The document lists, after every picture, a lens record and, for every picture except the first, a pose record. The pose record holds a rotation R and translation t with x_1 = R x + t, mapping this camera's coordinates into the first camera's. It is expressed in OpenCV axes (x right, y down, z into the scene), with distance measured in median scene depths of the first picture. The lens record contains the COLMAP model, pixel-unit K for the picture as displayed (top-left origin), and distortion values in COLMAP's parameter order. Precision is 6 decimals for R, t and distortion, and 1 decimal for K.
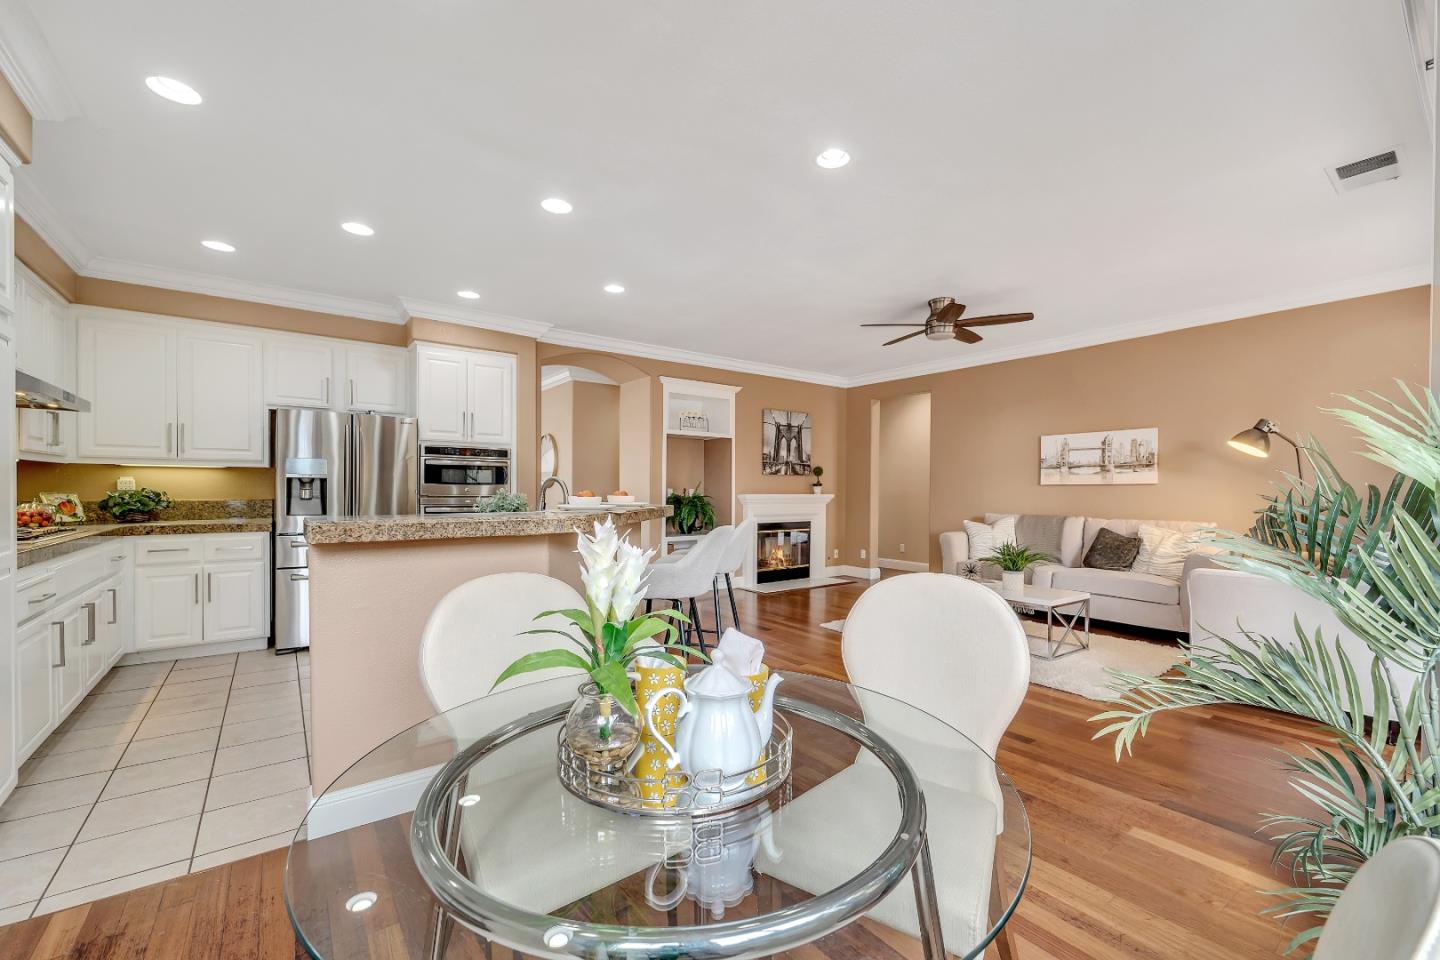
lens RADIAL K [[591.0, 0, 721.3], [0, 591.0, 494.6], [0, 0, 1]] dist [-0.001489, -0.000338]
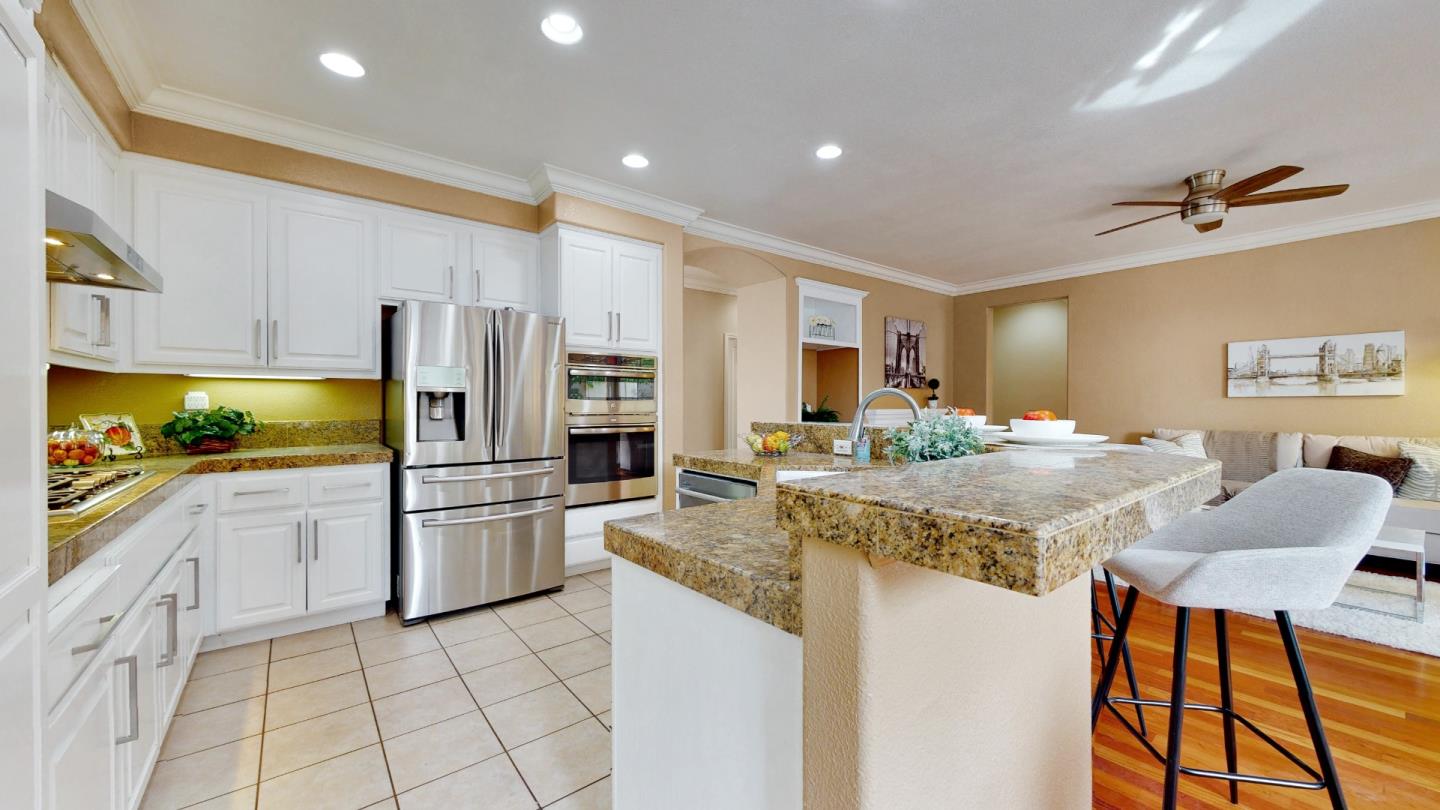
lens RADIAL K [[531.7, 0, 720.0], [0, 531.7, 405.0], [0, 0, 1]] dist [0.000737, -0.000187]
pose [[0.999539, -0.005203, 0.029925, -0.350470], [0.005366, 0.999971, -0.005361, -0.005895], [-0.029897, 0.005519, 0.999538, 0.291892]]
